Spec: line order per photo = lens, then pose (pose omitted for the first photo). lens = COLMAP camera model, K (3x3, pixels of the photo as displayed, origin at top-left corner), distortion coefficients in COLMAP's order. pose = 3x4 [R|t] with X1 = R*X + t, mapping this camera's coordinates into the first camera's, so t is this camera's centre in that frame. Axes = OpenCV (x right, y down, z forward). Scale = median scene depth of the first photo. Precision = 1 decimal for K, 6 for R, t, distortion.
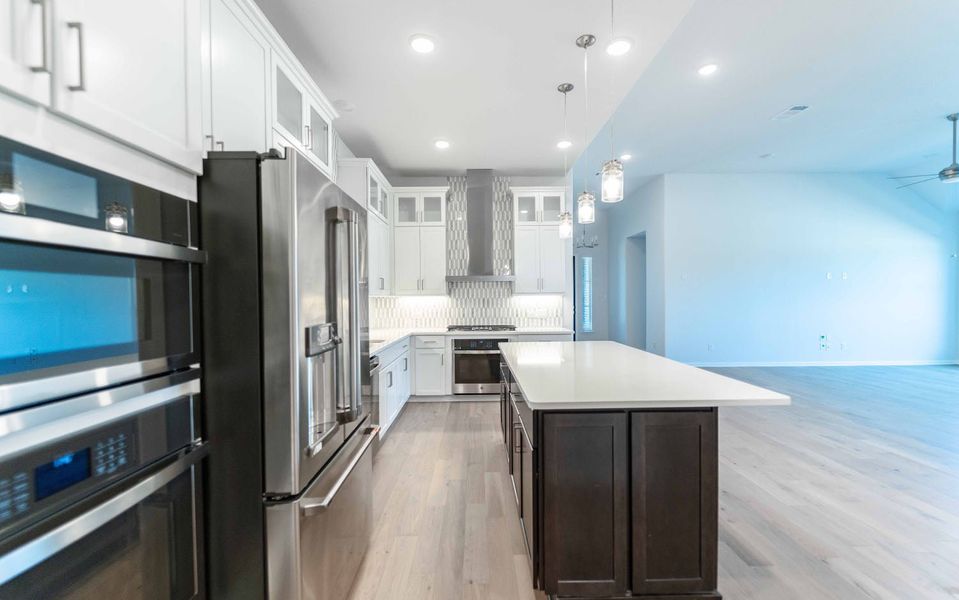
lens RADIAL K [[394.1, 0, 477.5], [0, 394.1, 304.7], [0, 0, 1]] dist [-0.001004, -0.000113]
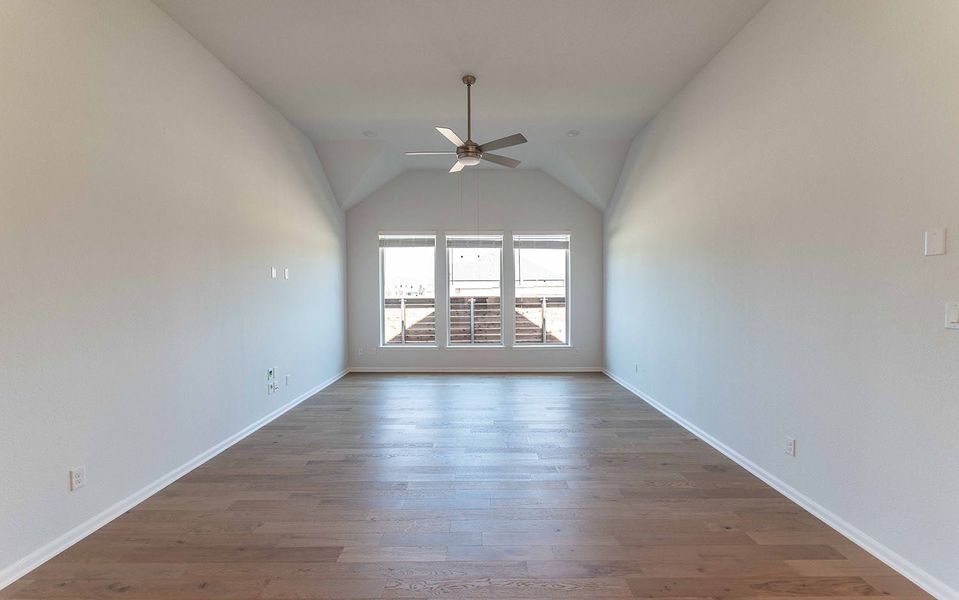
lens RADIAL K [[394.1, 0, 477.5], [0, 394.1, 304.7], [0, 0, 1]] dist [-0.001004, -0.000113]
pose [[0.033527, -0.026331, 0.999091, 0.424530], [0.025308, 0.999355, 0.025489, -0.047625], [-0.999117, 0.024431, 0.034172, 0.996230]]
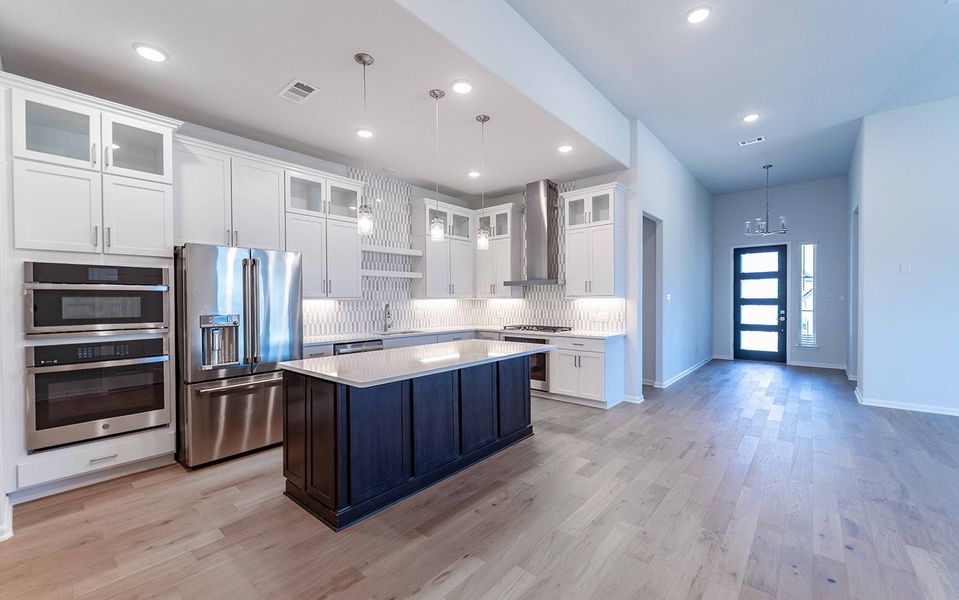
lens RADIAL K [[390.8, 0, 476.9], [0, 390.8, 305.0], [0, 0, 1]] dist [0.000114, -0.000204]
pose [[0.748135, 0.013695, -0.663406, 0.609475], [-0.010641, 0.999906, 0.008641, -0.012601], [0.663462, 0.000595, 0.748210, 0.088640]]
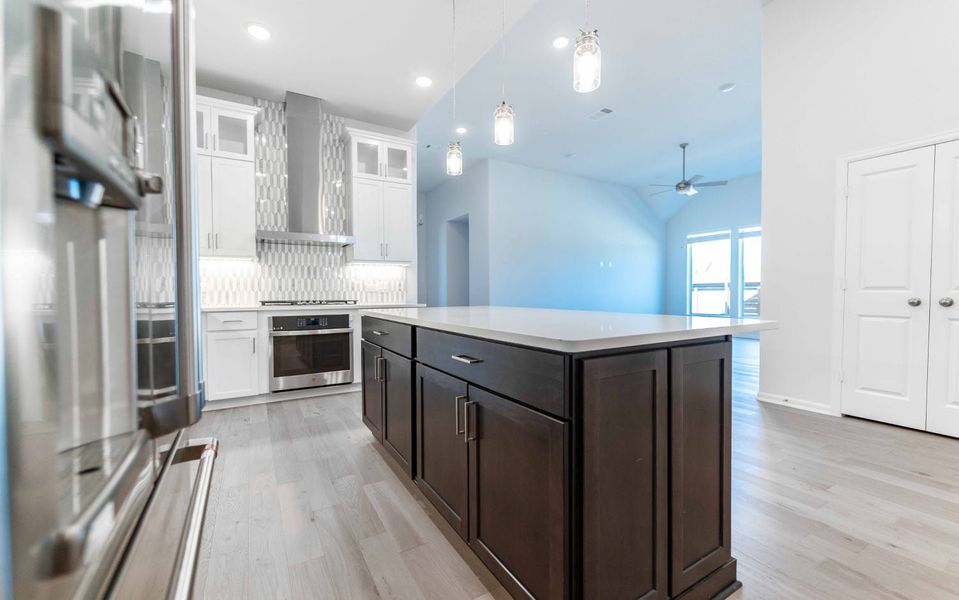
lens RADIAL K [[390.6, 0, 479.5], [0, 390.6, 300.0], [0, 0, 1]] dist [0.009071, -0.000086]
pose [[0.866407, -0.003522, 0.499327, -0.084874], [0.004694, 0.999988, -0.001091, 0.057202], [-0.499317, 0.003289, 0.866413, 0.172771]]
